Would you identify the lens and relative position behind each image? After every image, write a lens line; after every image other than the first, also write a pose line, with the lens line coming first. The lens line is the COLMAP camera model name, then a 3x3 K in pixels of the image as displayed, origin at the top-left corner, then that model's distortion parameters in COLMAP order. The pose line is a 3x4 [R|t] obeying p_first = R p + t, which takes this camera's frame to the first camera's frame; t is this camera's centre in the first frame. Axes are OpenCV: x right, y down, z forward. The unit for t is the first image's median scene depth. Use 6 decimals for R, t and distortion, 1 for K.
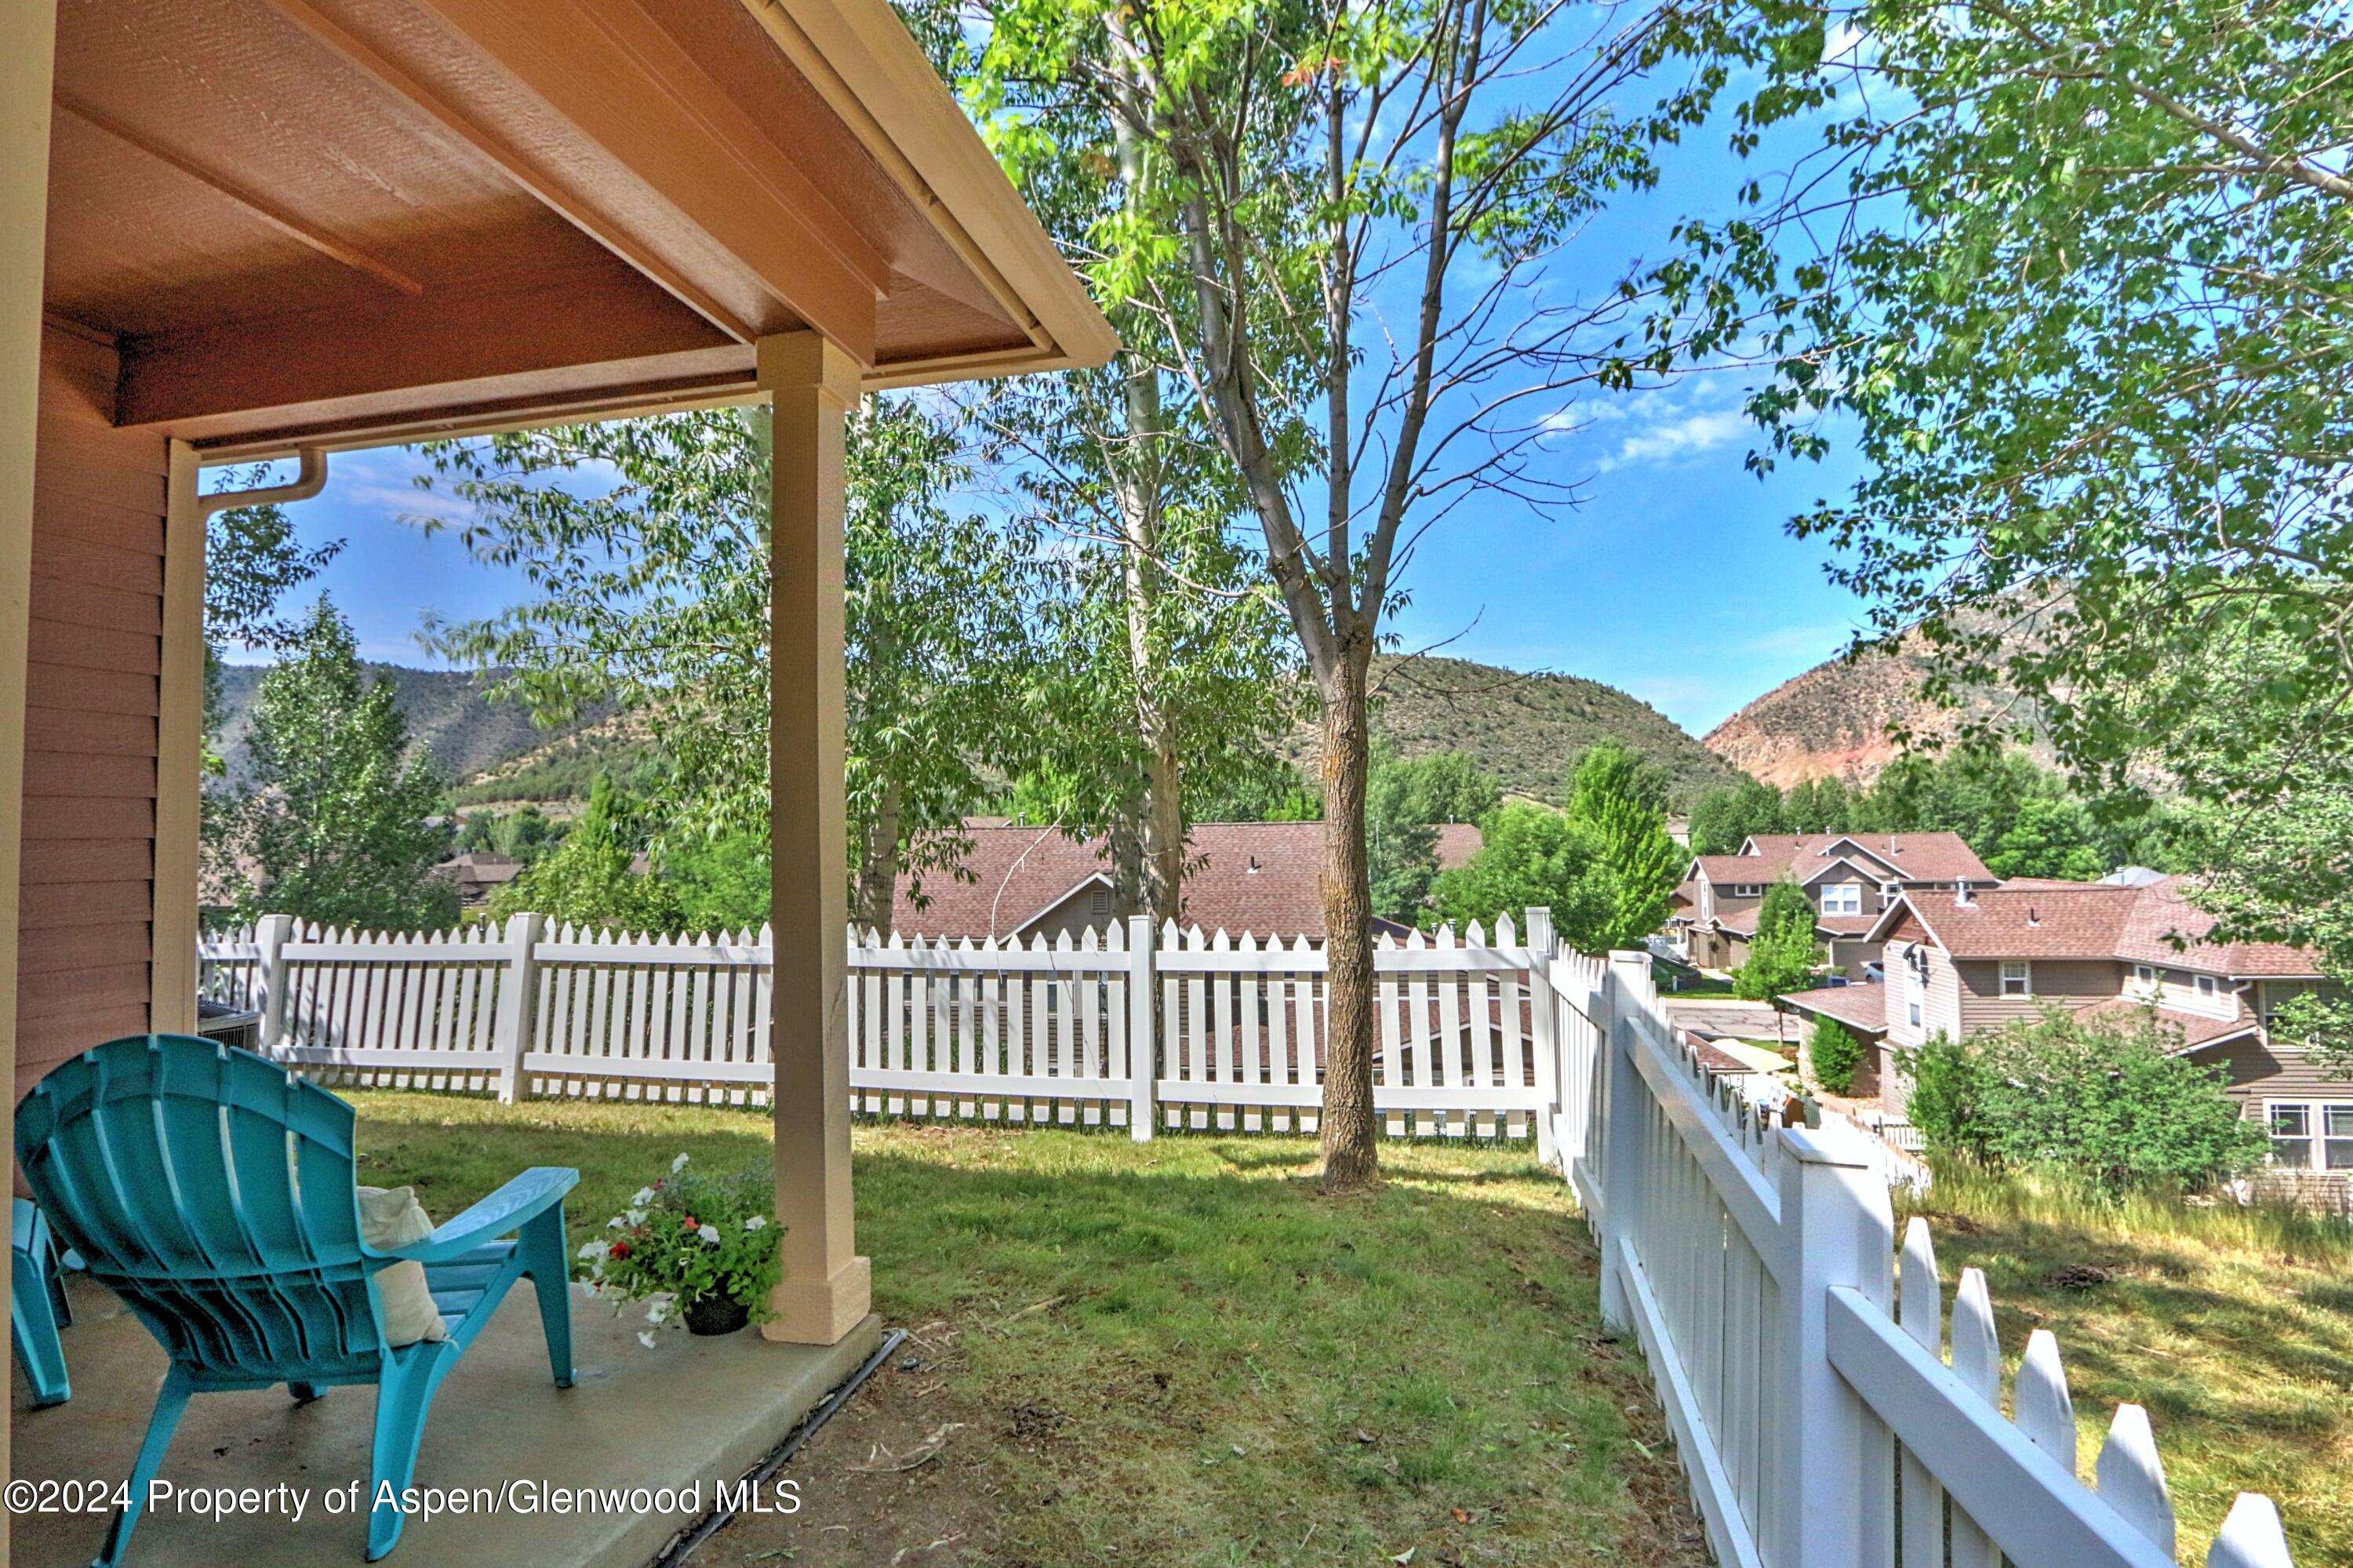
lens RADIAL K [[1147.5, 0, 1190.6], [0, 1147.5, 777.9], [0, 0, 1]] dist [-0.011751, 0.000444]
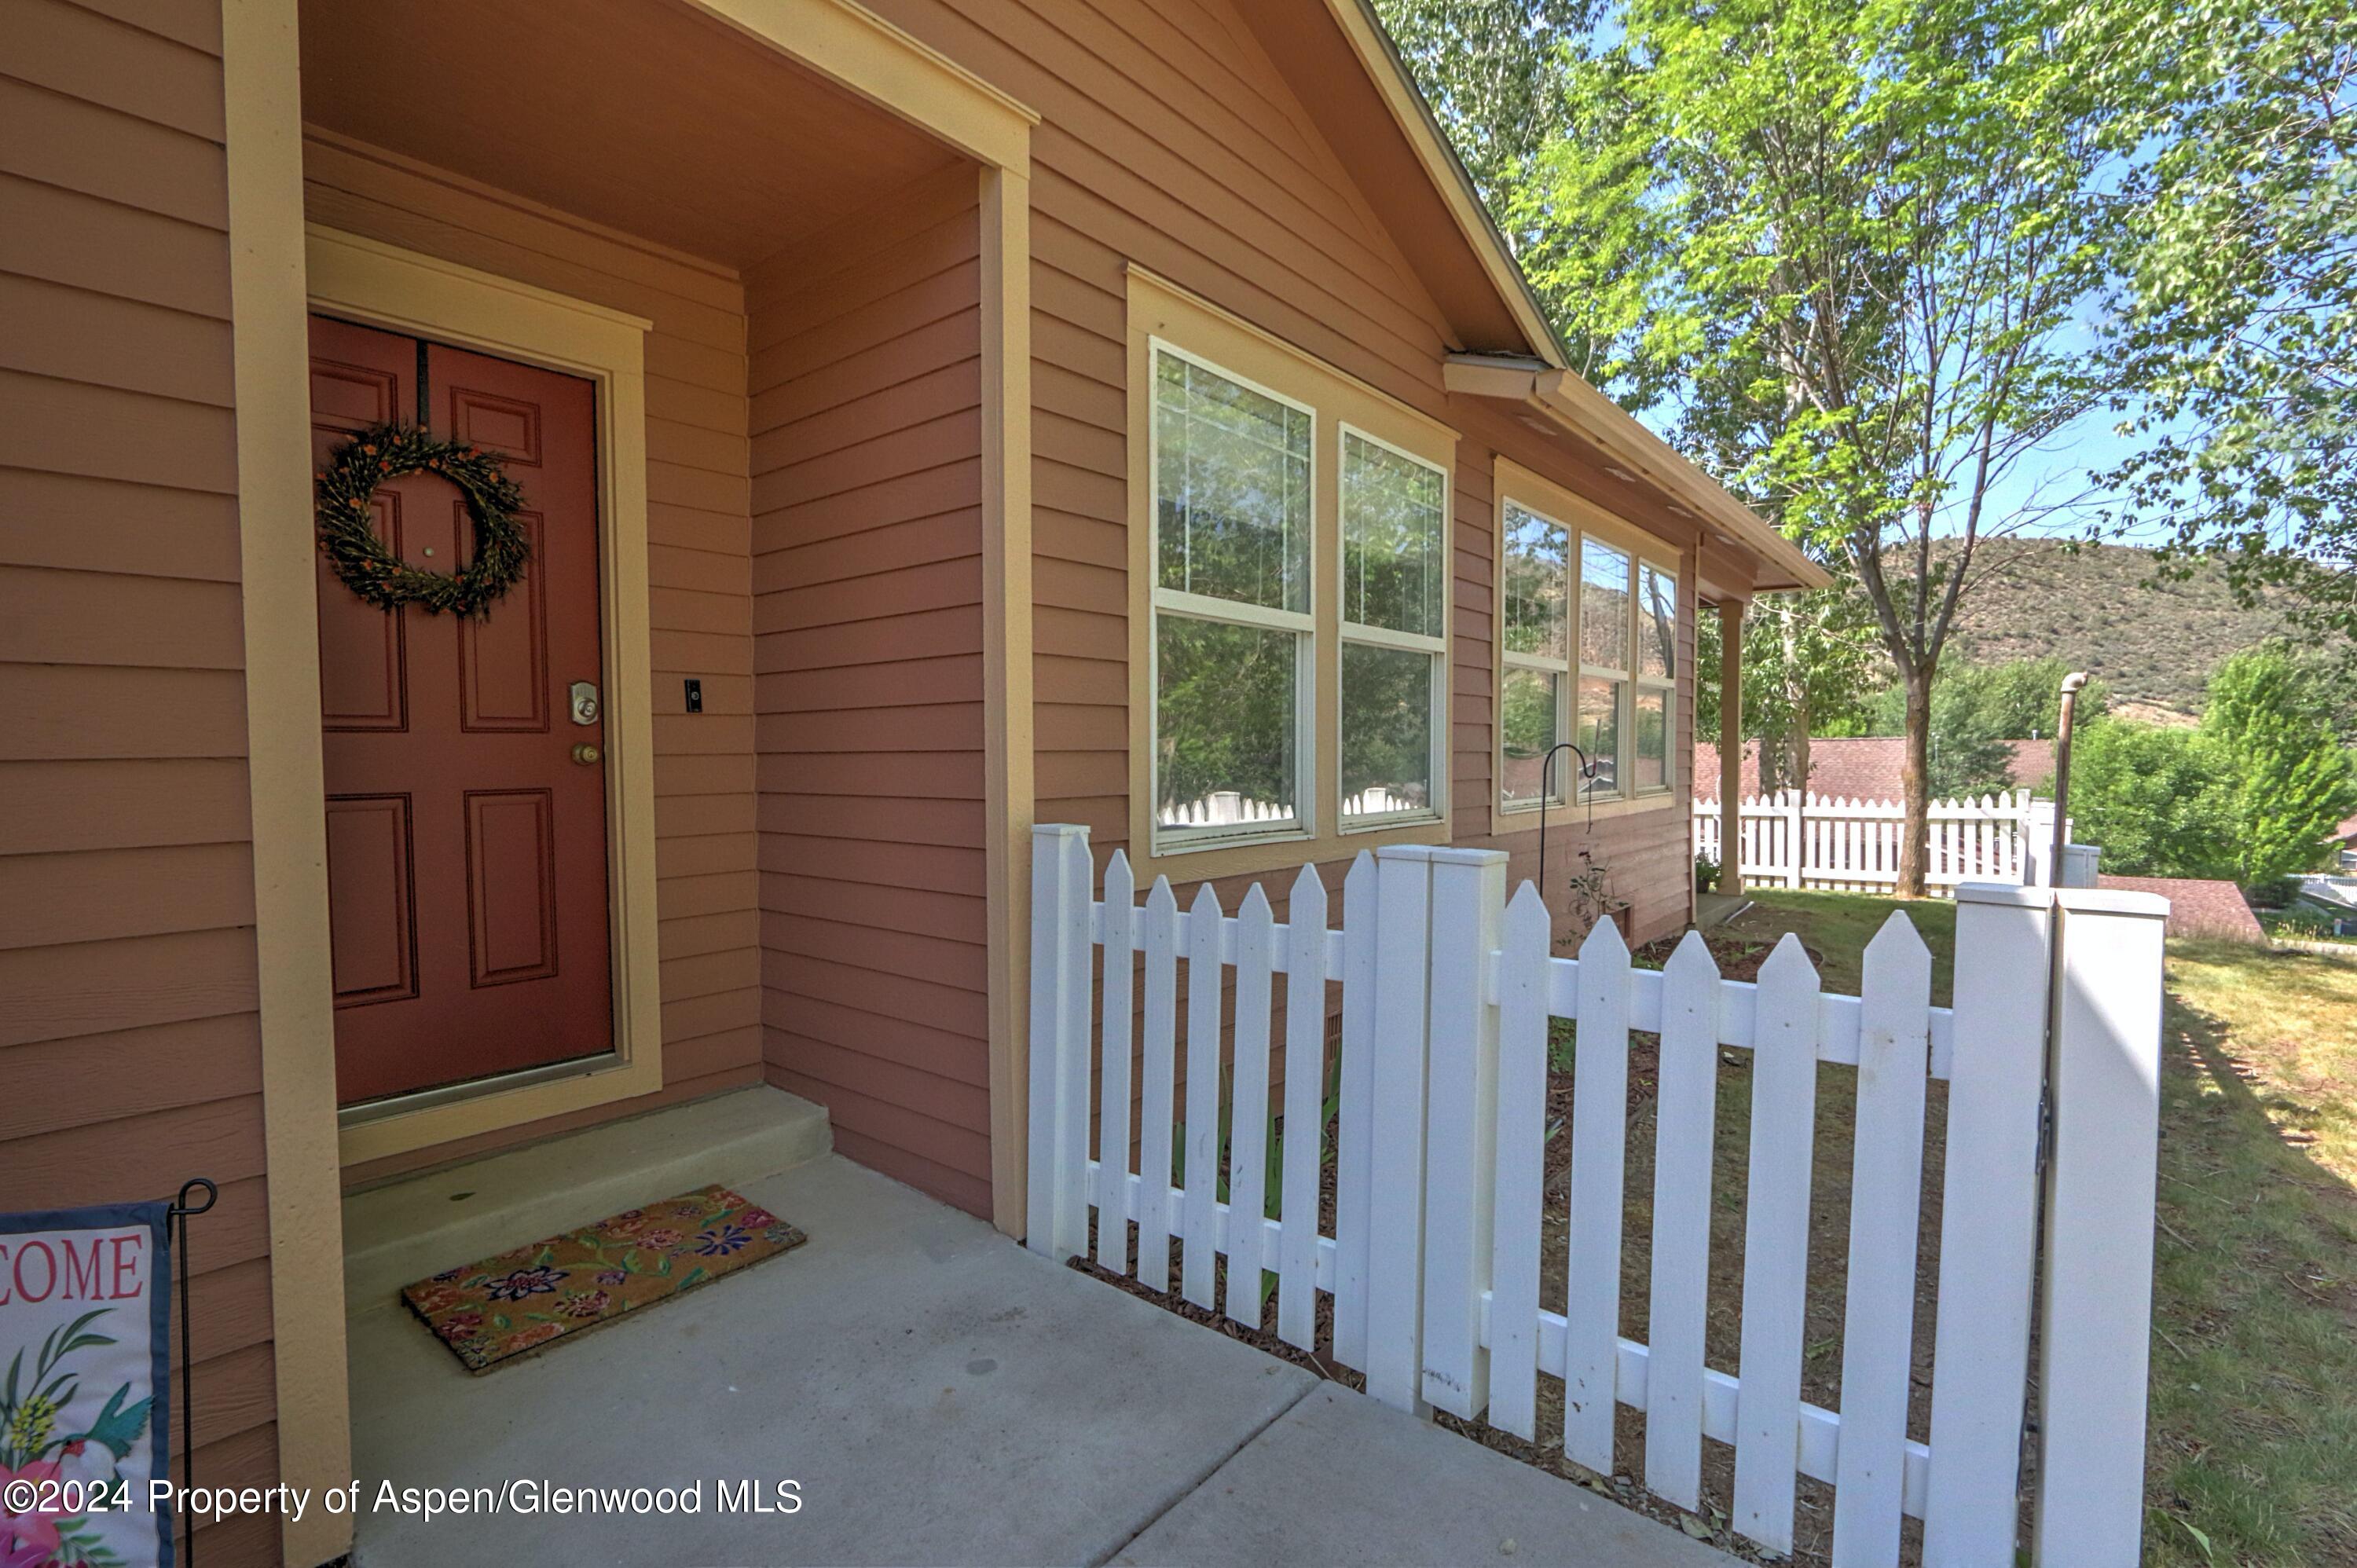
lens RADIAL K [[1100.5, 0, 1171.5], [0, 1100.5, 794.0], [0, 0, 1]] dist [-0.019763, 0.004126]
pose [[0.899791, 0.032370, -0.435118, -0.083913], [0.009410, 0.995573, 0.093524, -0.028521], [0.436219, -0.088246, 0.895503, -0.534470]]
